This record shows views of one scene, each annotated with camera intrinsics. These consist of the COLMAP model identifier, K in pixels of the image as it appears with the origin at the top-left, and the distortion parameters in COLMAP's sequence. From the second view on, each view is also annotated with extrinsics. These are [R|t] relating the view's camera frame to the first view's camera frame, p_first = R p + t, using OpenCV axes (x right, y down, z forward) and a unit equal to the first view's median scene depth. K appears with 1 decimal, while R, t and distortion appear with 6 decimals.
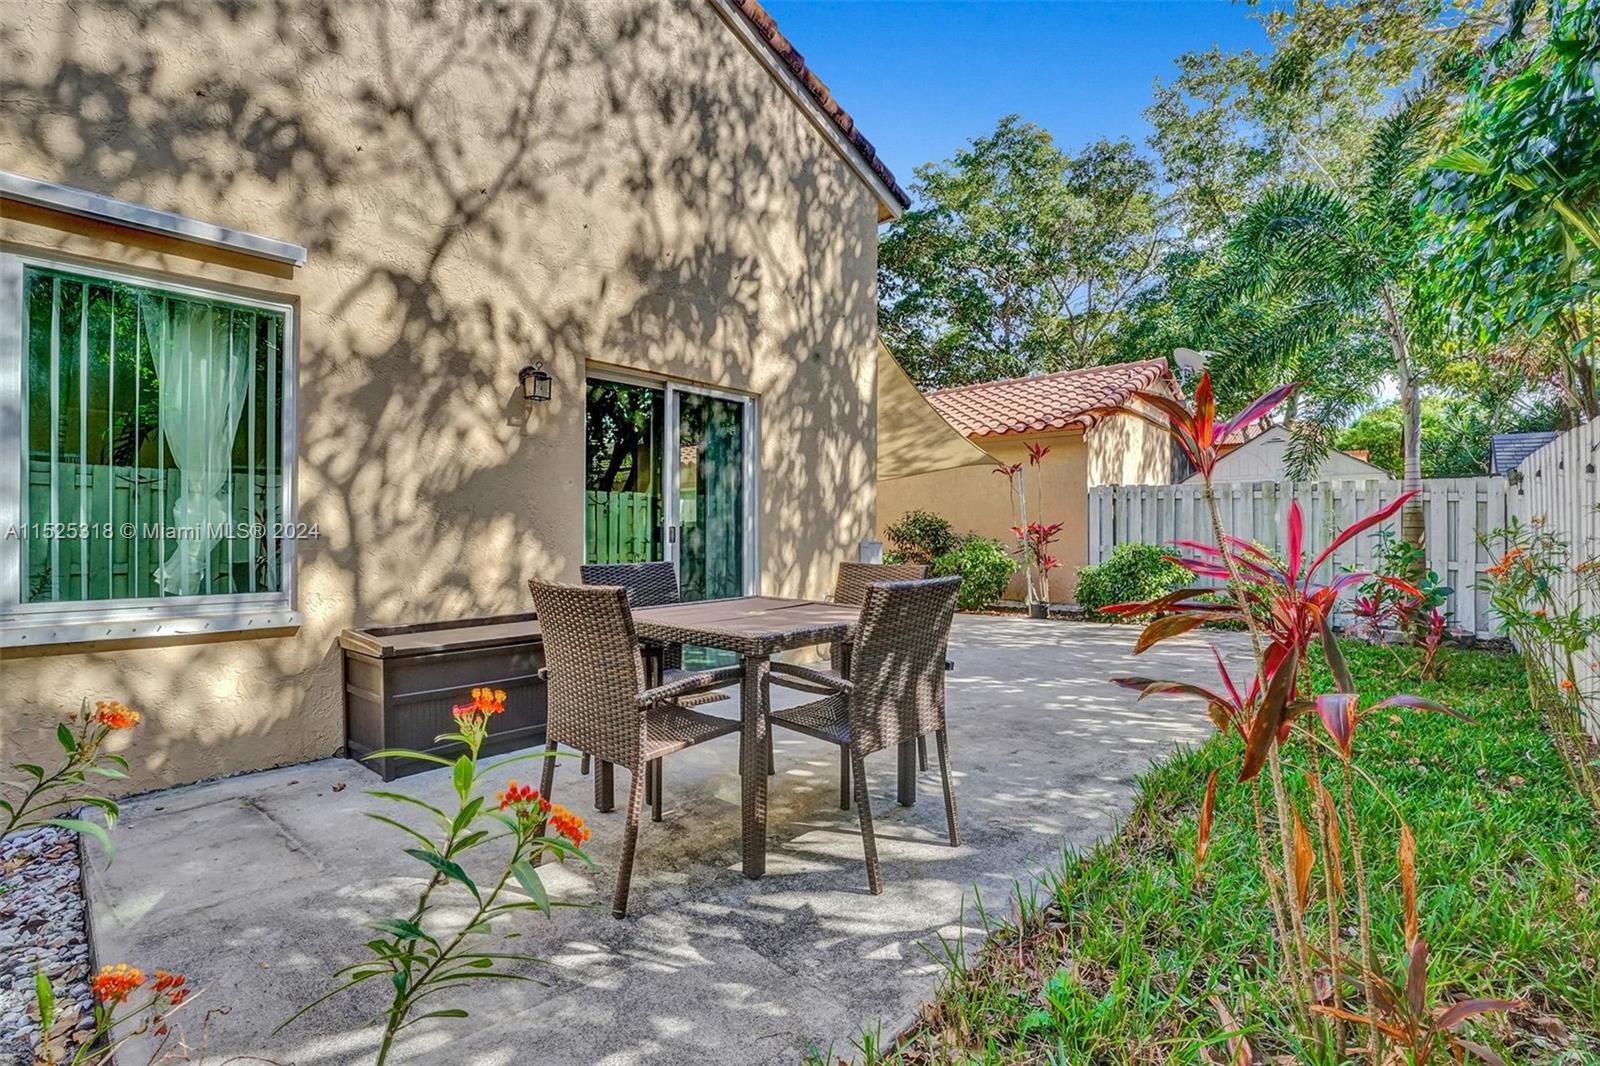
lens RADIAL K [[733.0, 0, 800.0], [0, 733.0, 533.0], [0, 0, 1]] dist [-0.088944, 0.034658]
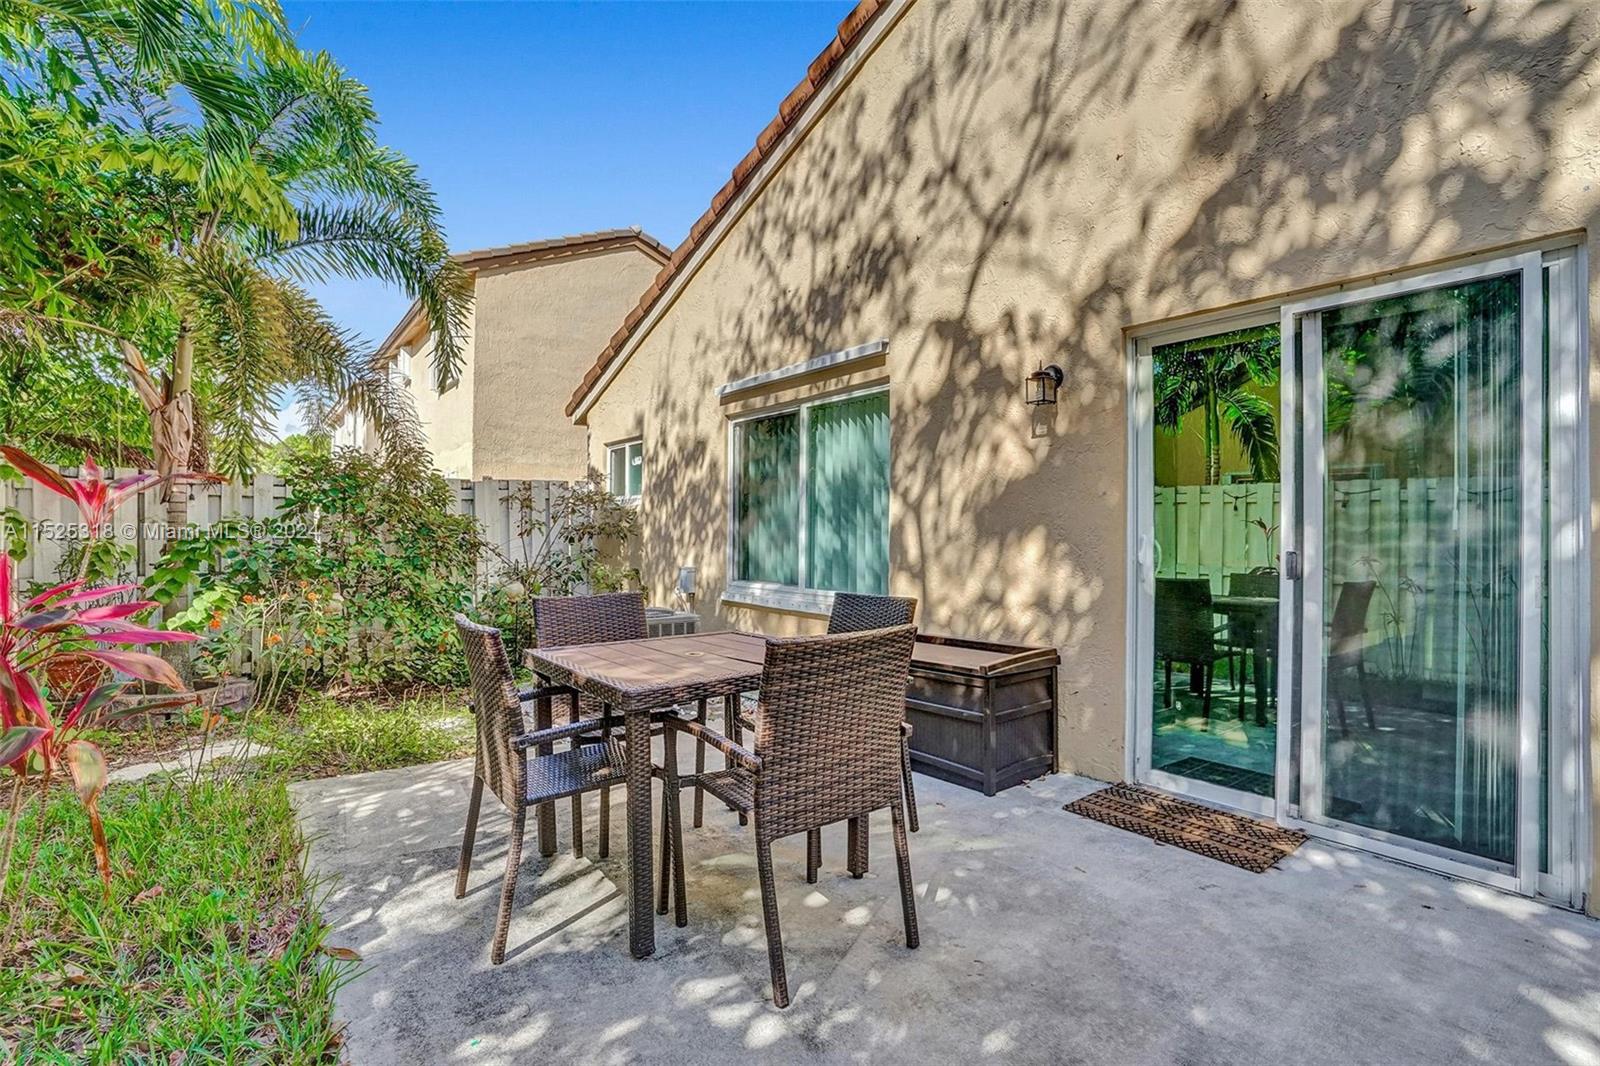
lens RADIAL K [[733.0, 0, 800.0], [0, 733.0, 533.0], [0, 0, 1]] dist [-0.088944, 0.034658]
pose [[-0.180458, -0.002481, -0.983580, 0.422884], [0.005371, 0.999979, -0.003508, -0.015252], [0.983568, -0.005916, -0.180441, 0.676141]]
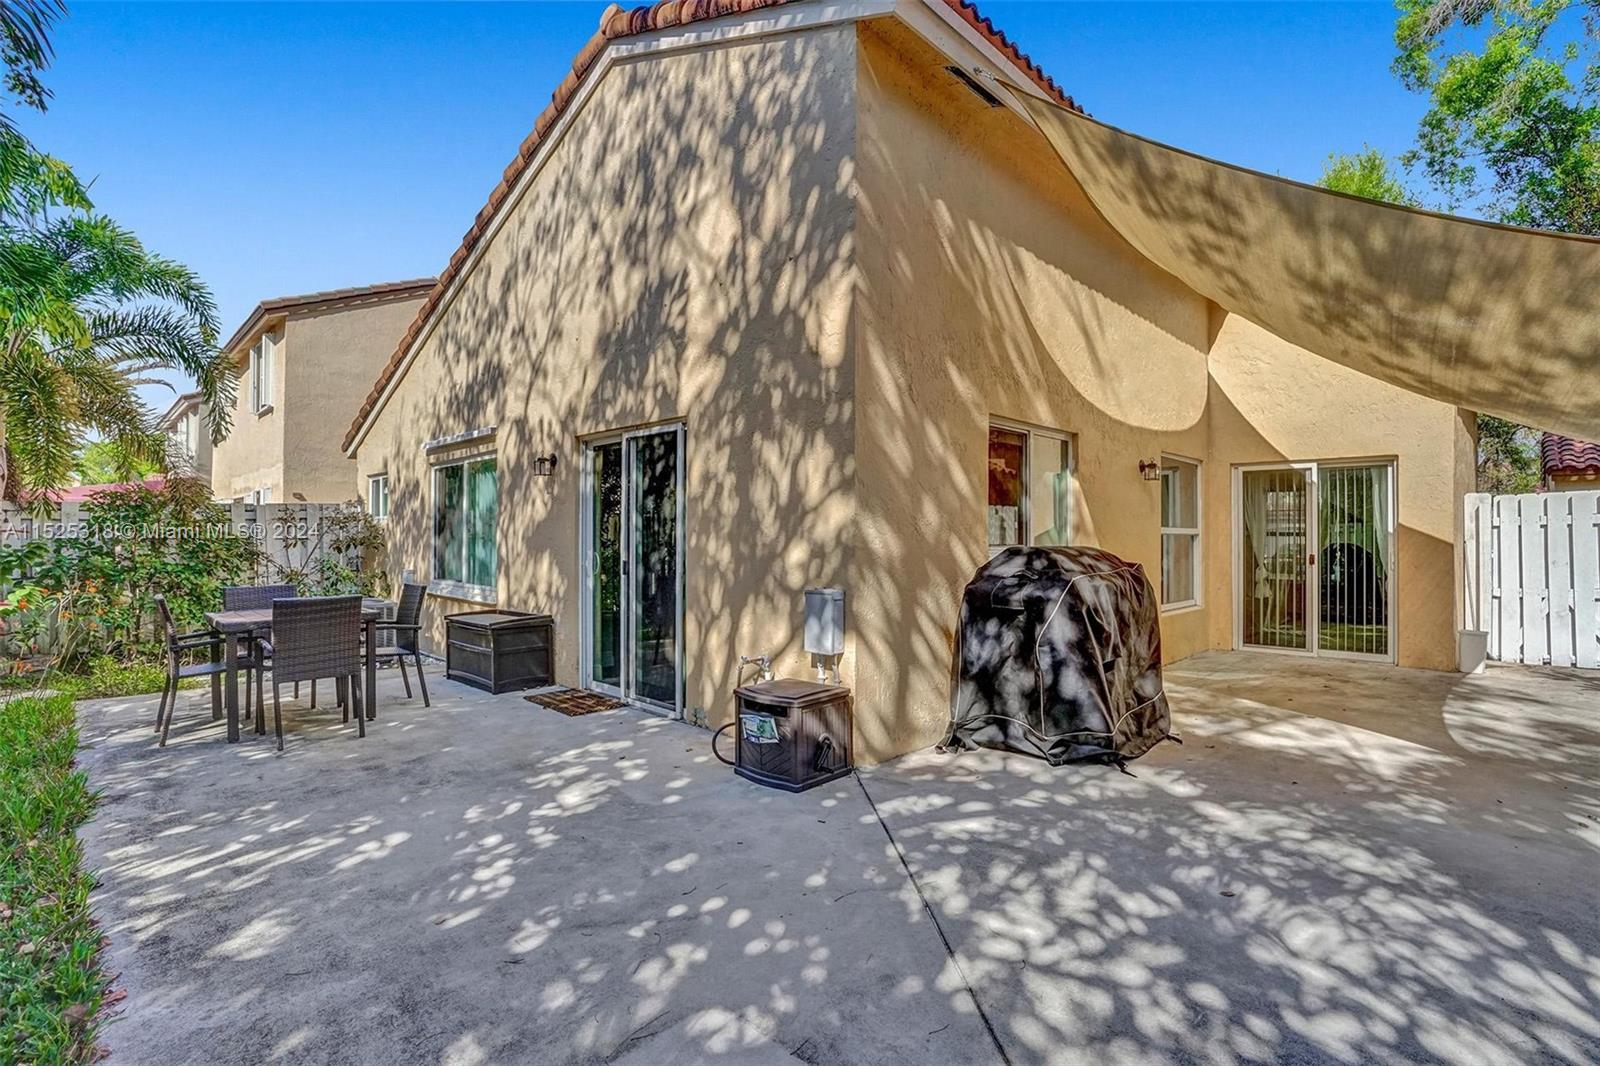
lens RADIAL K [[733.0, 0, 800.0], [0, 733.0, 533.0], [0, 0, 1]] dist [-0.088944, 0.034658]
pose [[-0.035364, -0.003944, -0.999367, 0.896220], [0.003956, 0.999984, -0.004086, -0.041665], [0.999367, -0.004098, -0.035348, 1.245874]]
